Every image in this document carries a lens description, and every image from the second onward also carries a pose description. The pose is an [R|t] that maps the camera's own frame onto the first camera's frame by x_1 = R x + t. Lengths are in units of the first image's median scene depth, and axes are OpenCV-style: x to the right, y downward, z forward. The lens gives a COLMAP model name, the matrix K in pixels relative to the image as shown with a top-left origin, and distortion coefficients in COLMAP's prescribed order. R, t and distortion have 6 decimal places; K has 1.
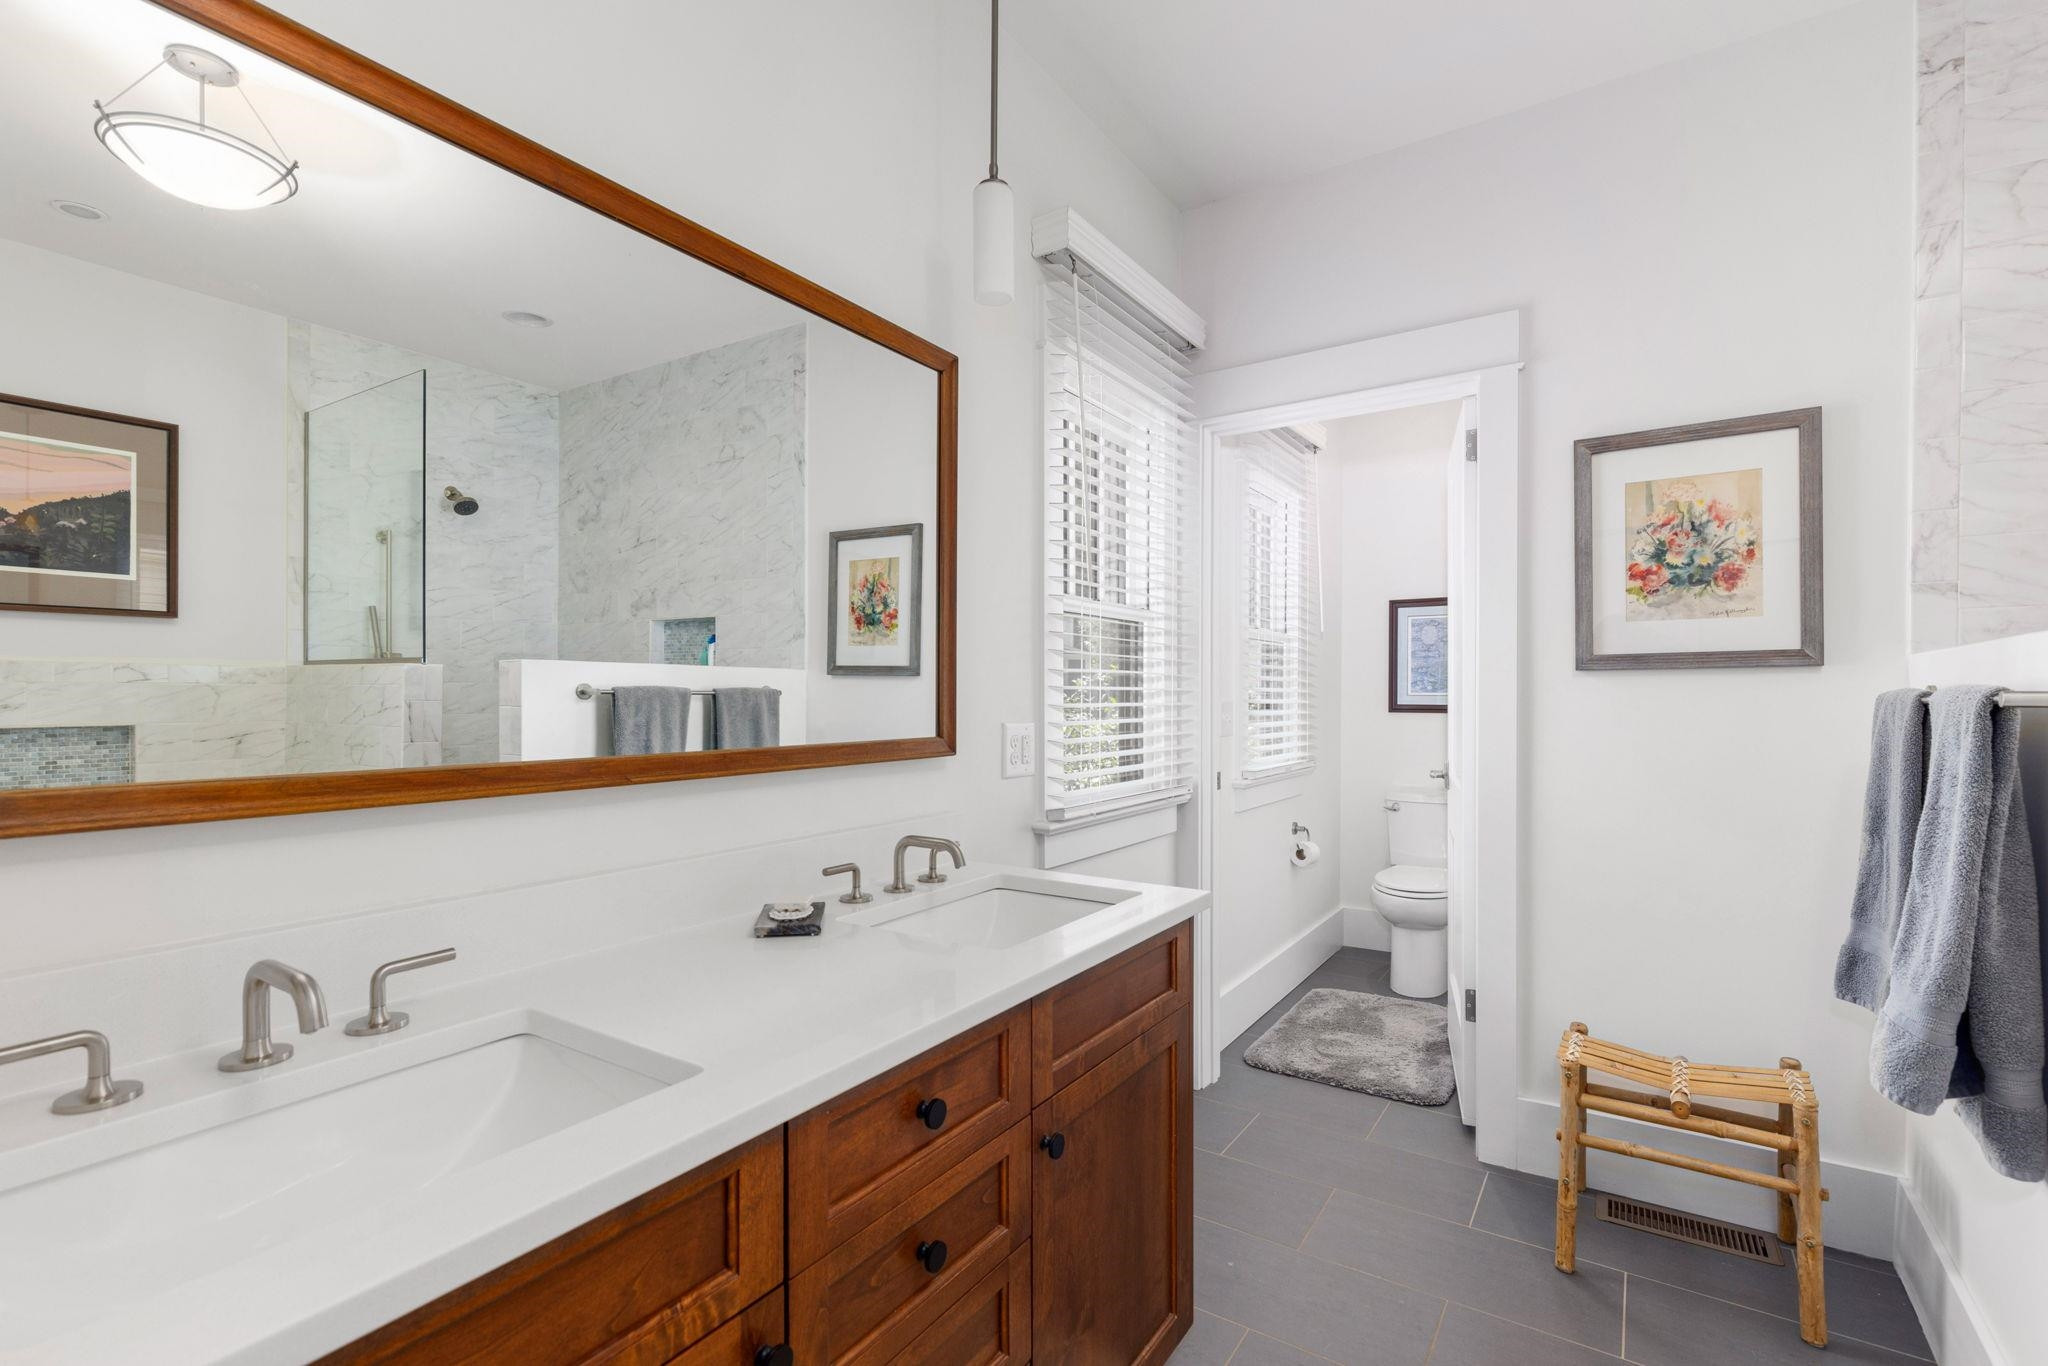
lens RADIAL K [[924.7, 0, 1026.1], [0, 924.7, 691.1], [0, 0, 1]] dist [0.007512, -0.001378]
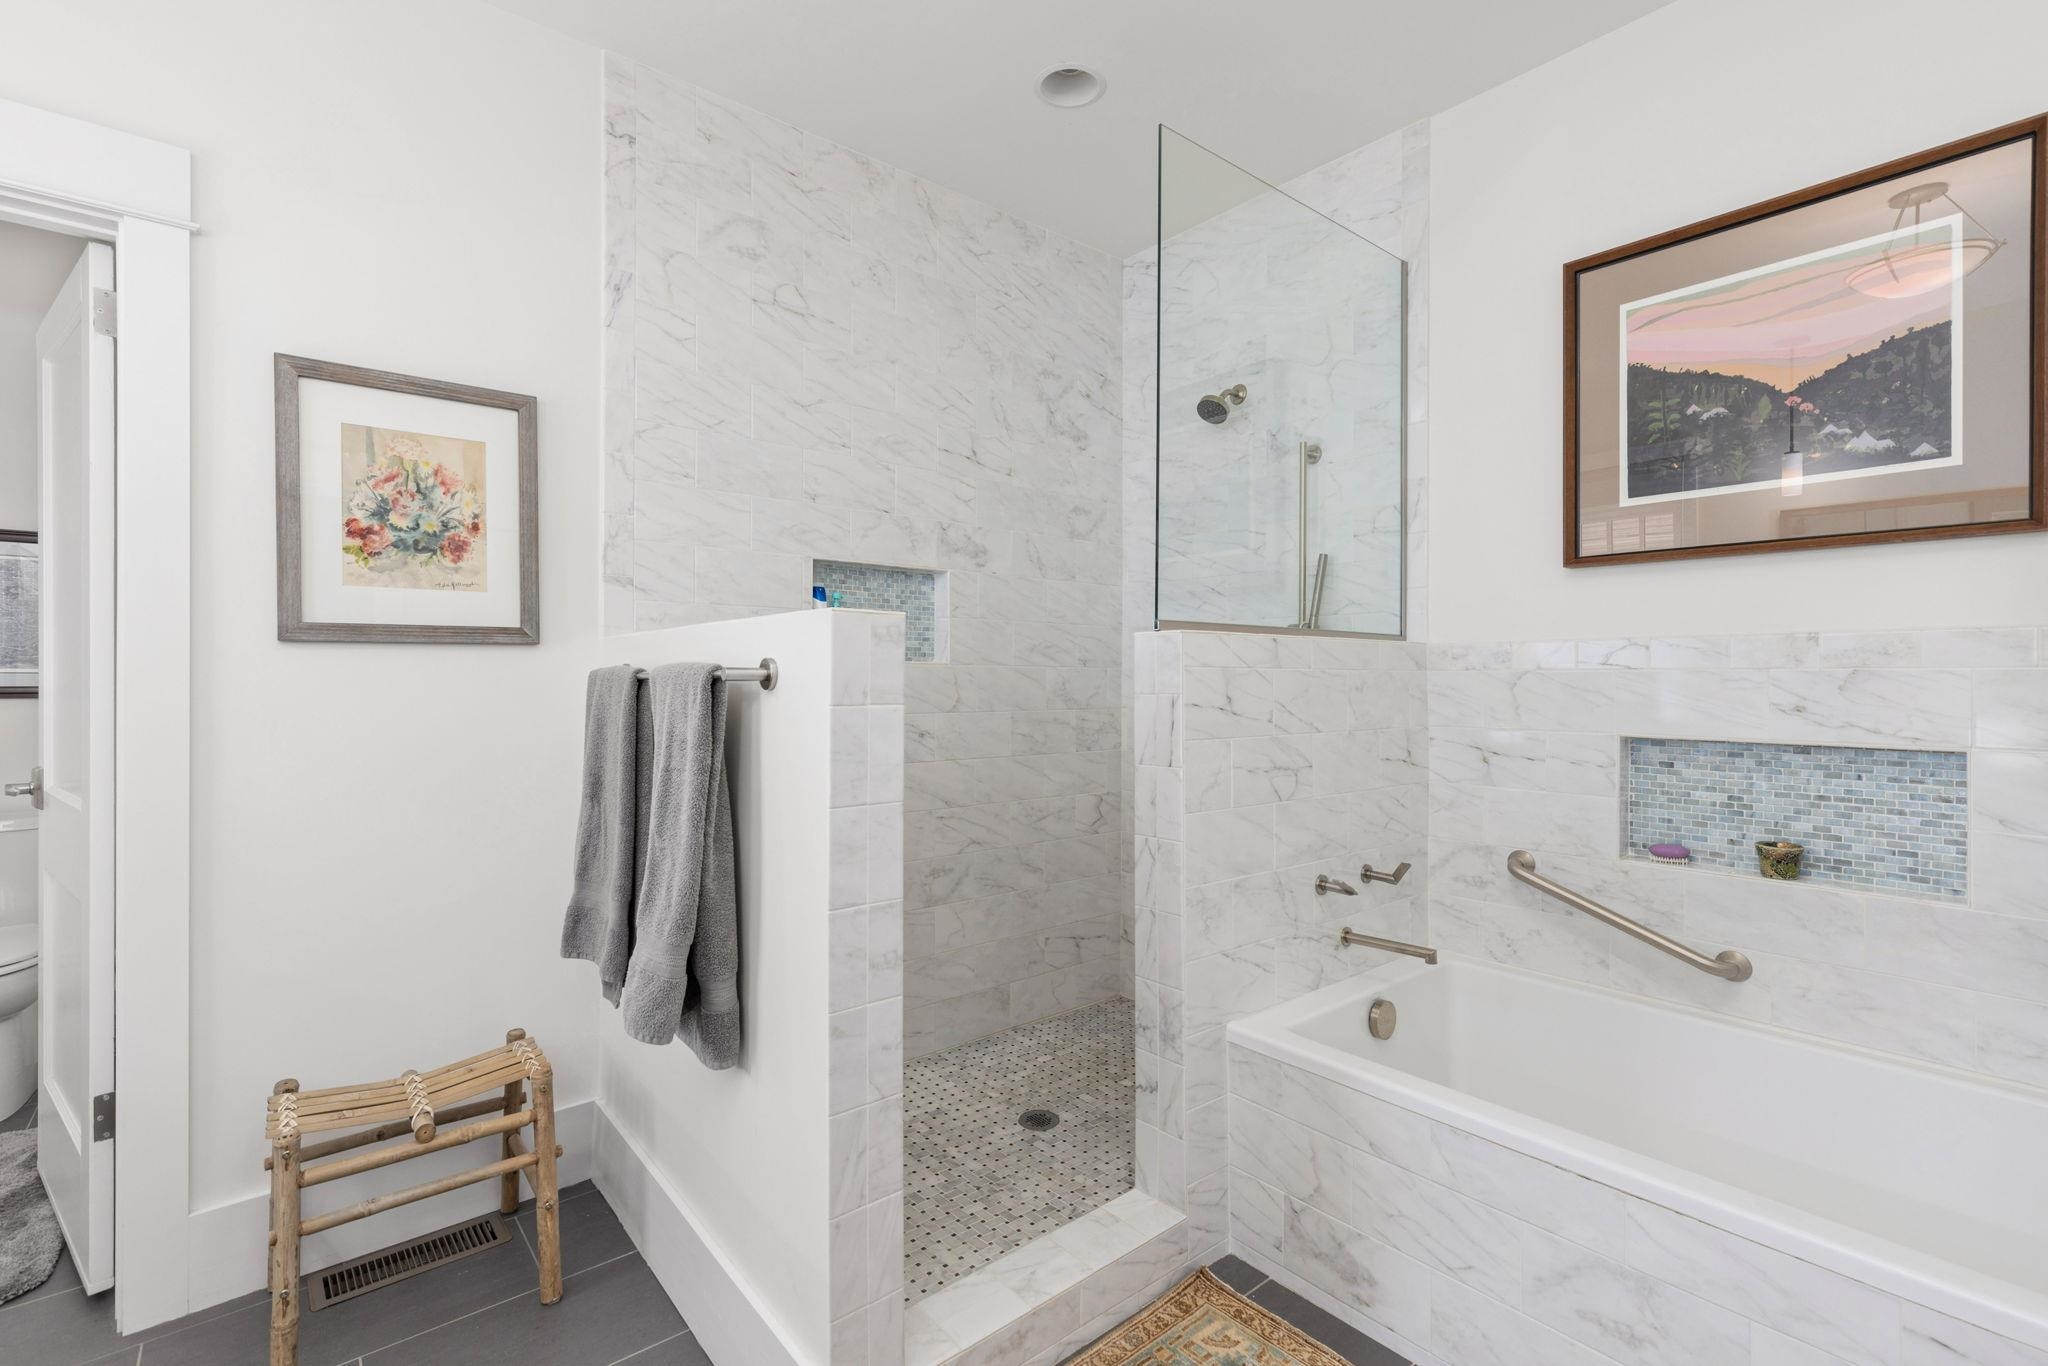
lens RADIAL K [[924.7, 0, 1028.0], [0, 924.7, 679.3], [0, 0, 1]] dist [0.007512, -0.001378]
pose [[0.287703, -0.000802, 0.957719, 0.012270], [-0.005994, 0.999979, 0.002638, 0.005782], [-0.957701, -0.006500, 0.287692, 0.159750]]
